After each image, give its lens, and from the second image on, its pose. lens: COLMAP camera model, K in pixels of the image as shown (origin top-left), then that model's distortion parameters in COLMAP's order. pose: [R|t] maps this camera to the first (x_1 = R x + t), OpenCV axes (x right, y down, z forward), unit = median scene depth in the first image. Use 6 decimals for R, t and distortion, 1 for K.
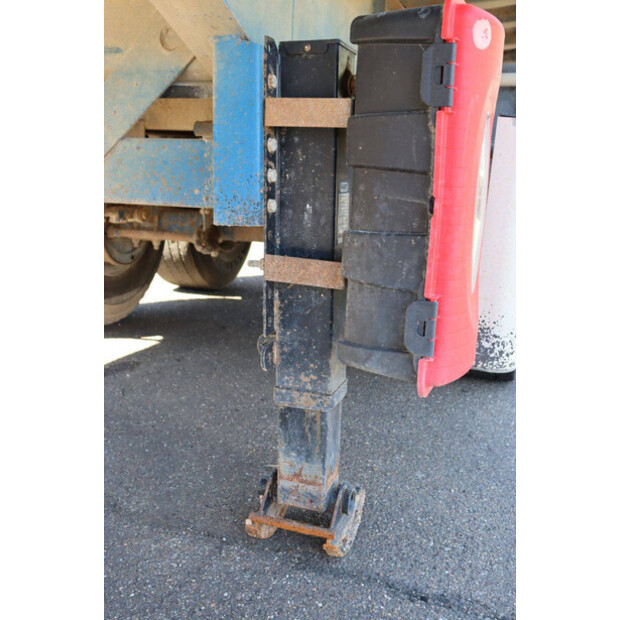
lens RADIAL K [[714.1, 0, 310.0], [0, 714.1, 310.0], [0, 0, 1]] dist [-0.020077, -0.001732]
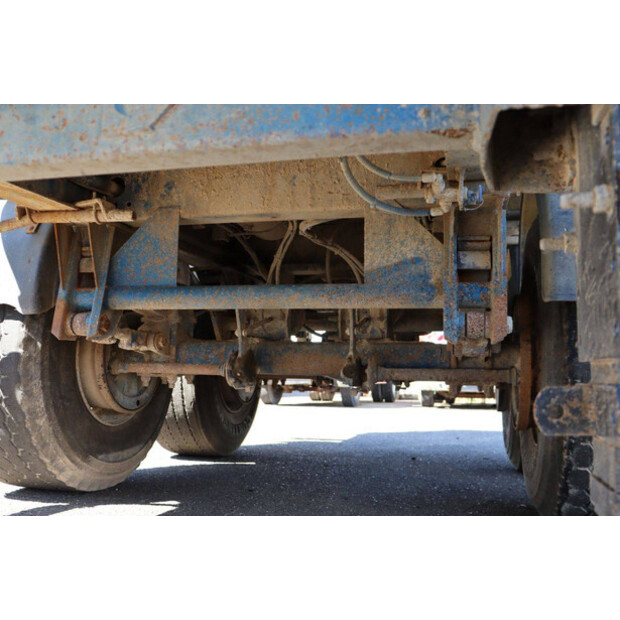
lens RADIAL K [[665.0, 0, 310.0], [0, 665.0, 310.0], [0, 0, 1]] dist [-0.068474, 0.010114]
pose [[0.997398, -0.006827, 0.071774, -0.113511], [0.027212, 0.957520, -0.287080, 0.046940], [-0.066765, 0.288286, 0.955214, 0.258293]]
